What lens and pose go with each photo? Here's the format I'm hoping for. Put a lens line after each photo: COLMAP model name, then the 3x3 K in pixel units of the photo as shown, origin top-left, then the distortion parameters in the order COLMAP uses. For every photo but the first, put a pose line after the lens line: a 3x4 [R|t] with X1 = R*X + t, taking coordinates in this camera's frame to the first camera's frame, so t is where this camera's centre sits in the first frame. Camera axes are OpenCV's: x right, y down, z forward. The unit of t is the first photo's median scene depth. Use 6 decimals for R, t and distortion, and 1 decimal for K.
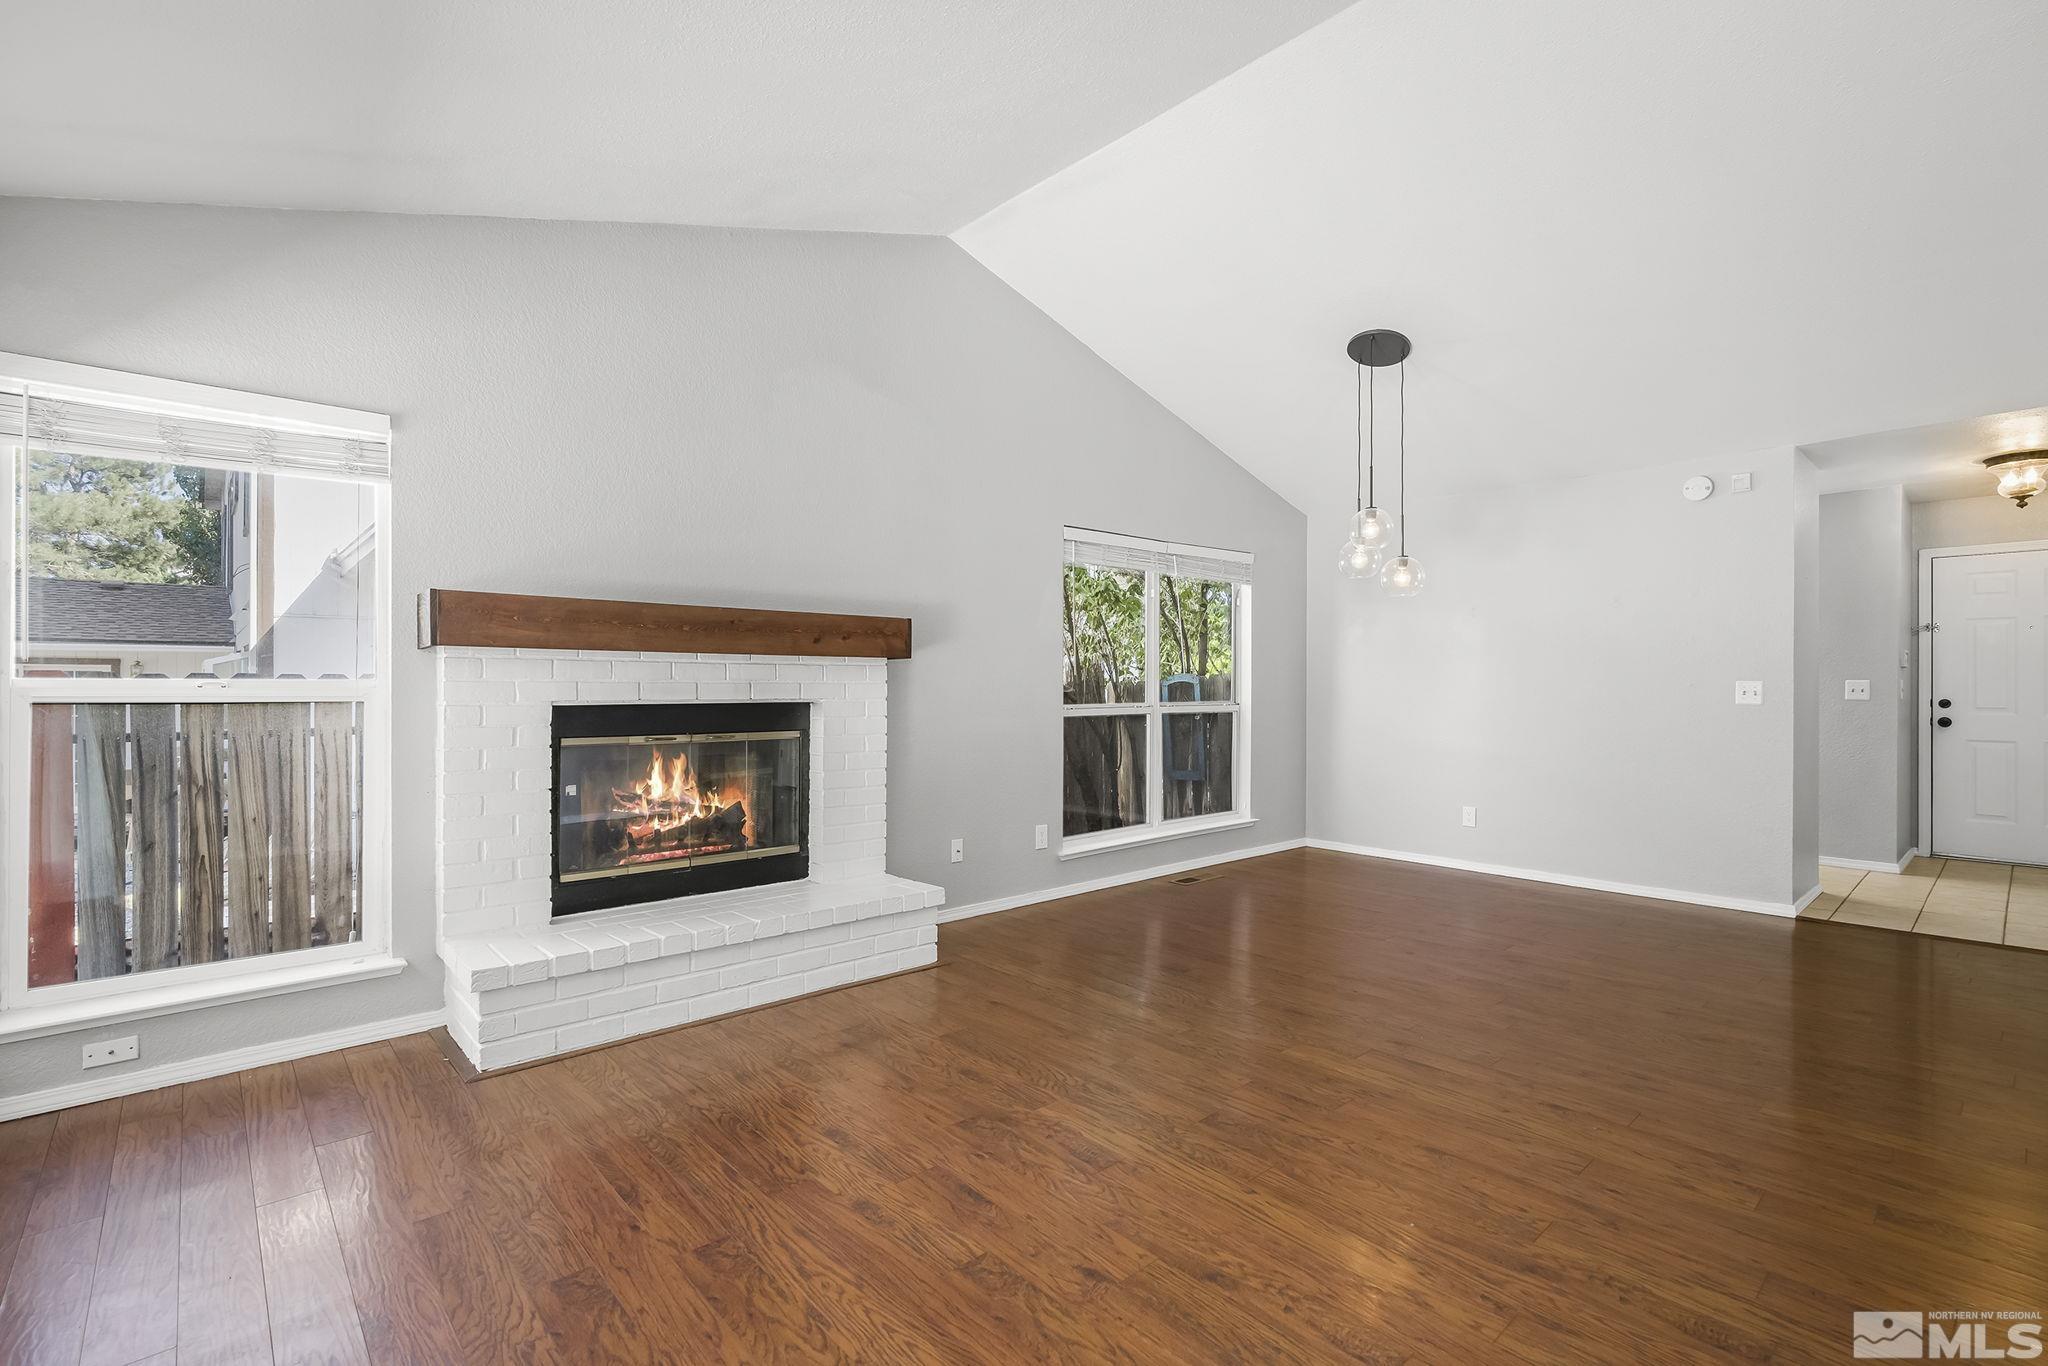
lens RADIAL K [[935.8, 0, 1027.1], [0, 935.8, 686.7], [0, 0, 1]] dist [-0.003315, 0.000192]
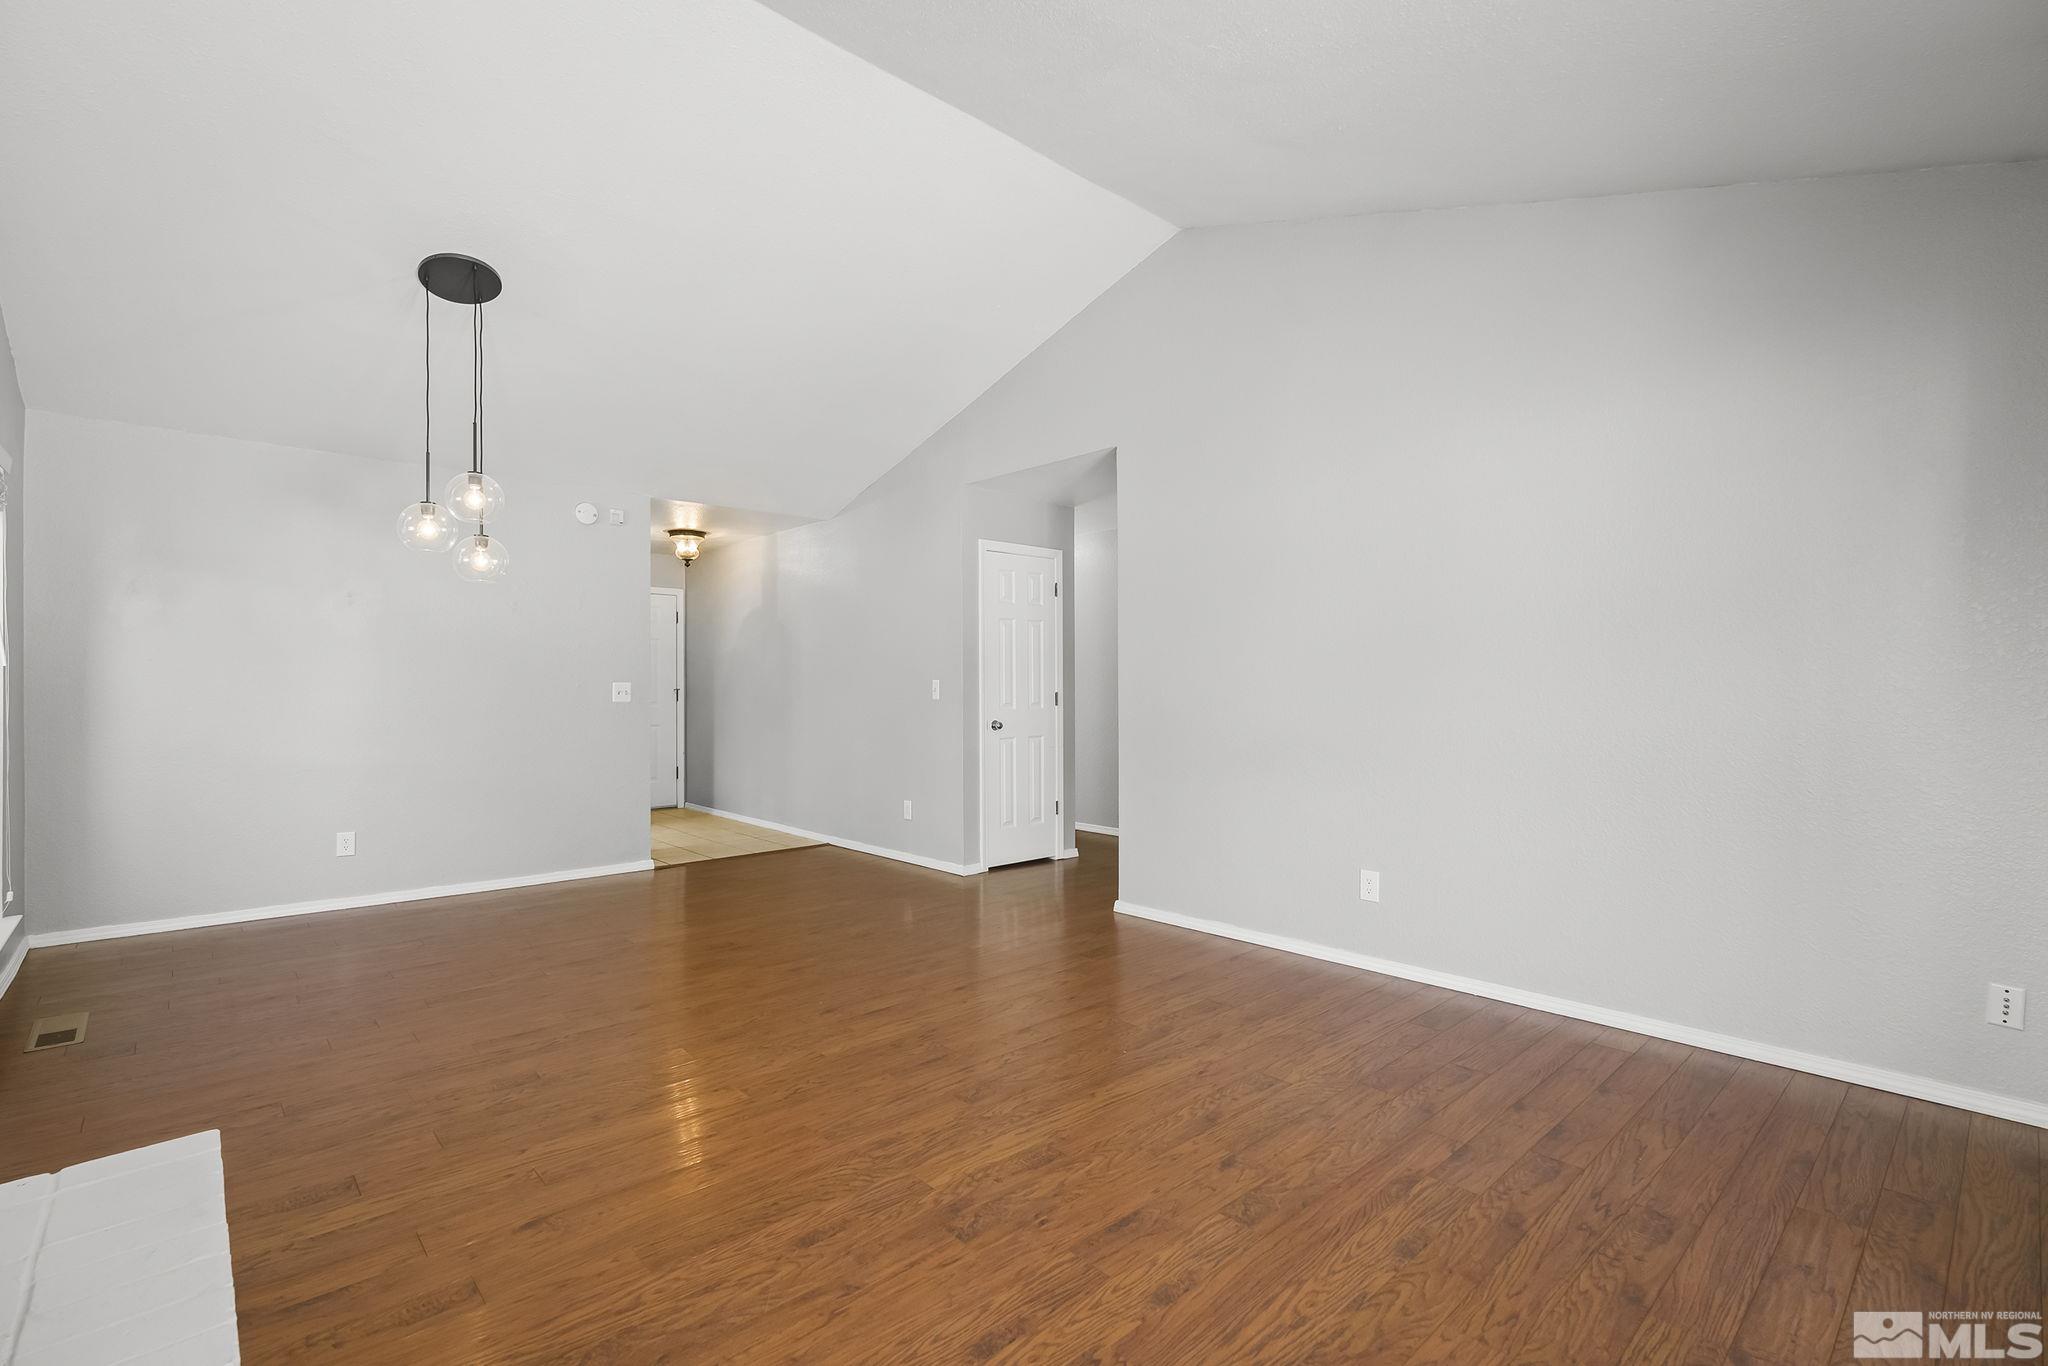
lens RADIAL K [[935.8, 0, 1027.1], [0, 935.8, 686.7], [0, 0, 1]] dist [-0.003315, 0.000192]
pose [[-0.018977, 0.000826, 0.999820, -0.843546], [0.000152, 1.000000, -0.000824, 0.000269], [-0.999820, 0.000136, -0.018977, 0.938199]]
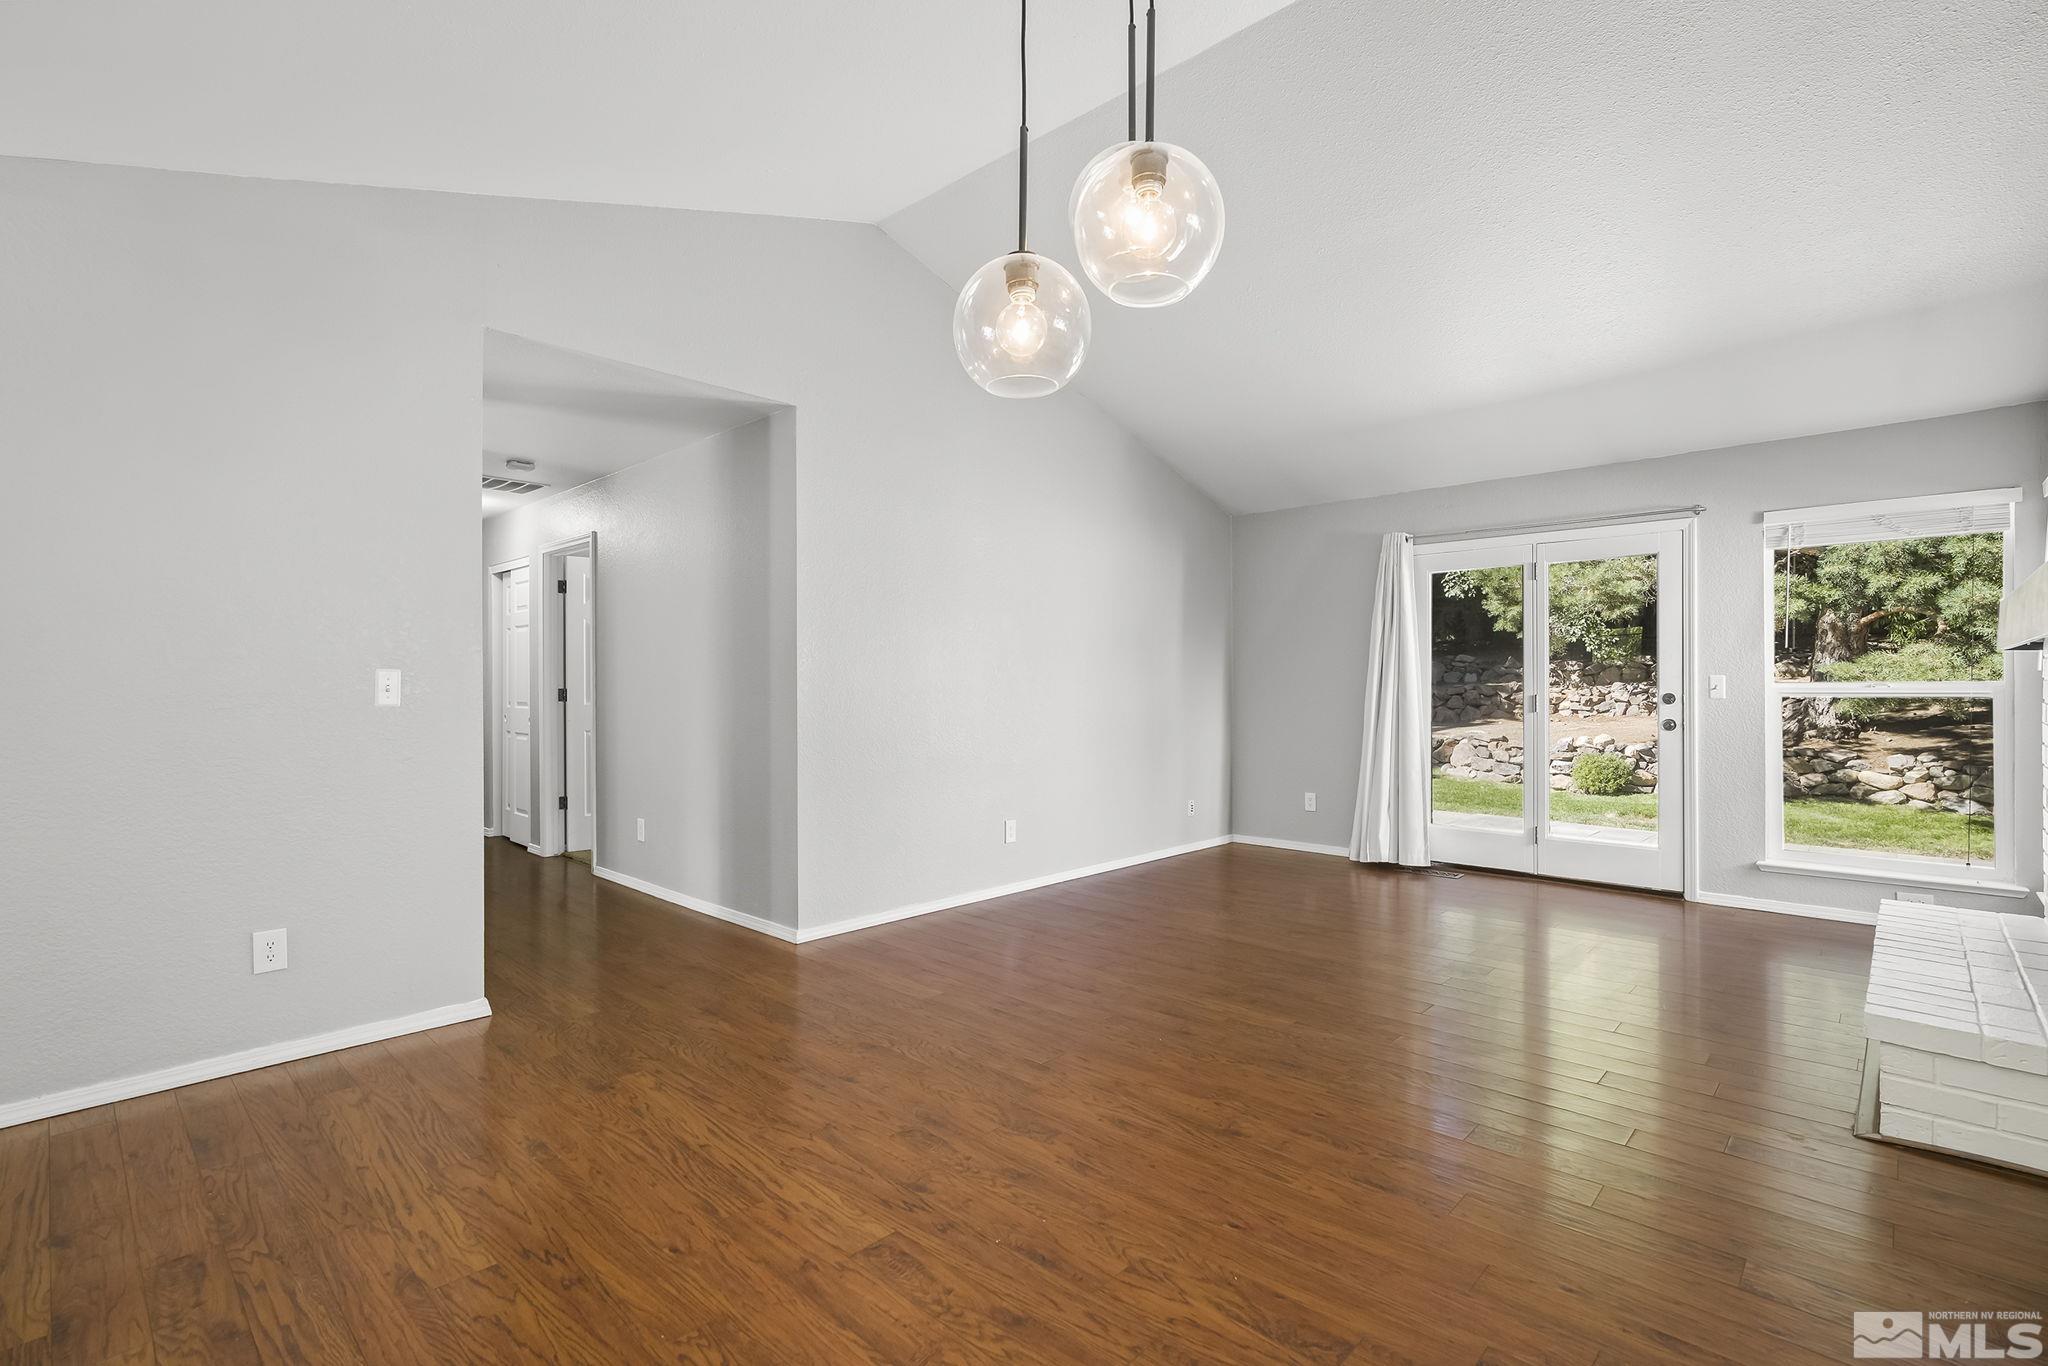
lens RADIAL K [[935.8, 0, 1027.1], [0, 935.8, 686.7], [0, 0, 1]] dist [-0.003315, 0.000192]
pose [[-0.996538, 0.002996, -0.083090, 0.779520], [0.002766, 0.999992, 0.002877, 0.001078], [0.083098, 0.002637, -0.996538, 2.383823]]
